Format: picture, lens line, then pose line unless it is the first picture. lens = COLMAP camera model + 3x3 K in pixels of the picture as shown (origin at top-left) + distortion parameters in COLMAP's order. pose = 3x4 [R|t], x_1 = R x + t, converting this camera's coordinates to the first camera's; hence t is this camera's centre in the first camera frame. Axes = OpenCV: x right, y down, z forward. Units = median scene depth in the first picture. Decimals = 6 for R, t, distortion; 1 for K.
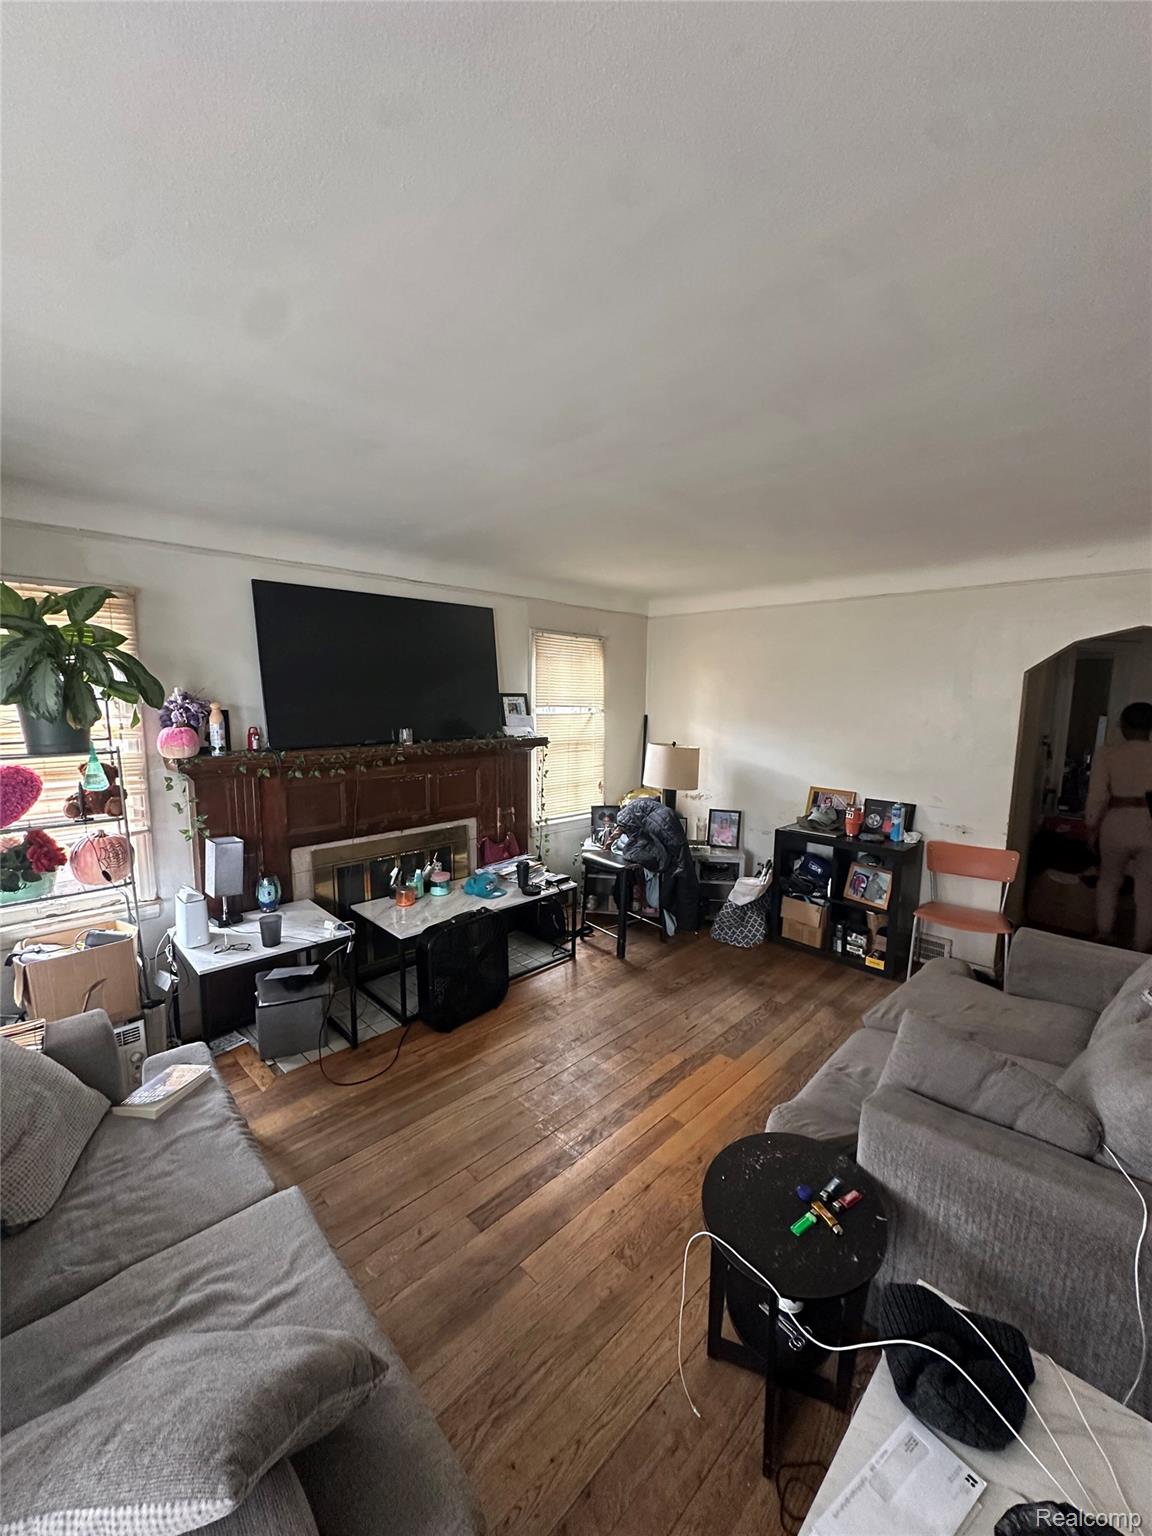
lens RADIAL K [[611.2, 0, 576.4], [0, 611.2, 771.8], [0, 0, 1]] dist [-0.004622, 0.000791]
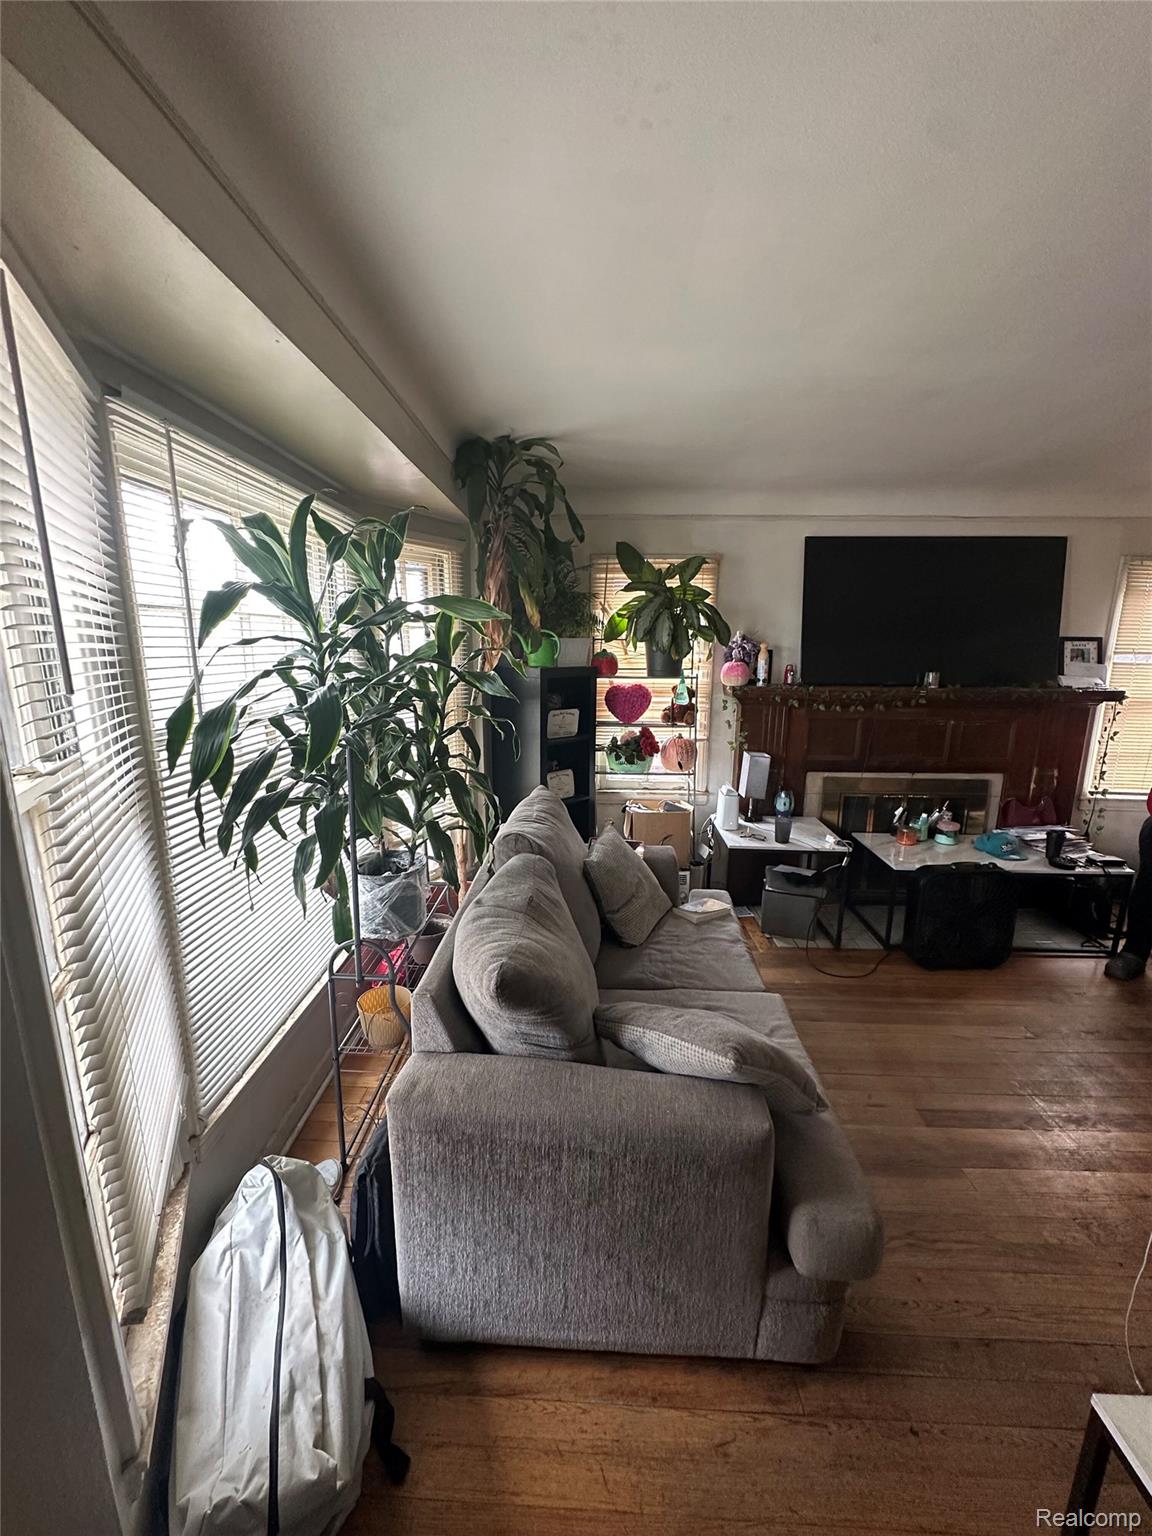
lens RADIAL K [[611.2, 0, 578.8], [0, 611.2, 767.6], [0, 0, 1]] dist [-0.004622, 0.000791]
pose [[0.690318, 0.141609, -0.709513, 0.067062], [-0.094364, 0.989904, 0.105760, 0.043749], [0.717326, -0.006056, 0.696711, -0.143331]]
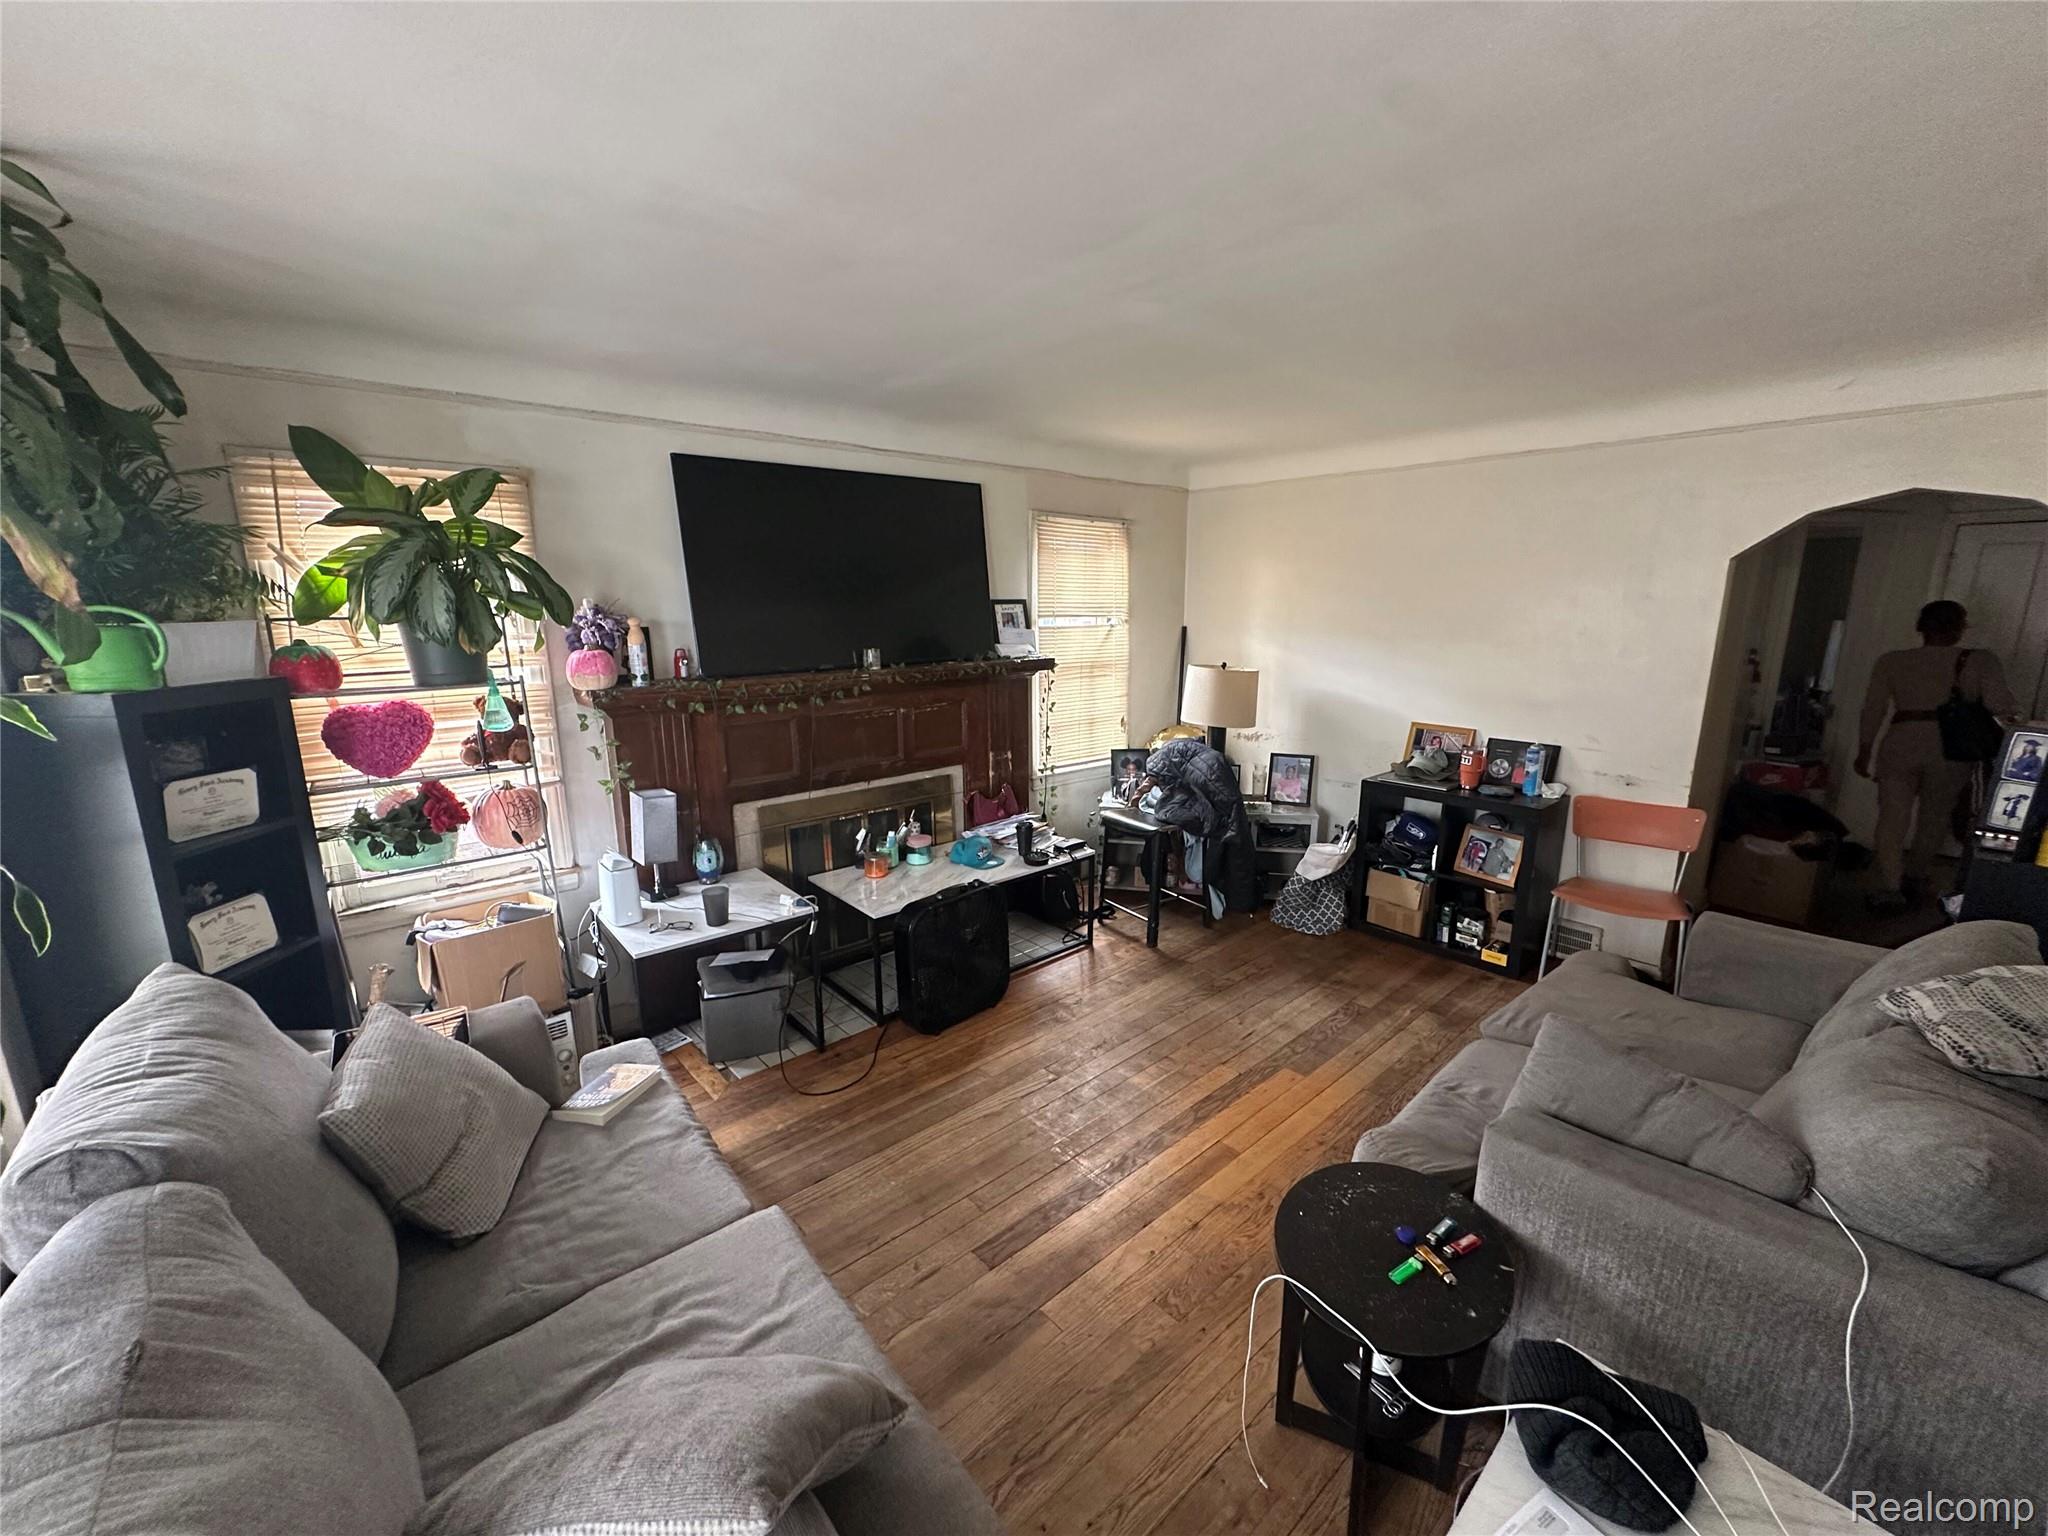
lens RADIAL K [[815.0, 0, 1027.4], [0, 815.0, 773.0], [0, 0, 1]] dist [-0.004622, 0.000791]
pose [[0.997900, -0.000675, -0.064762, -0.025654], [0.006089, 0.996495, 0.083429, 0.000634], [0.064479, -0.083648, 0.994407, -0.017226]]
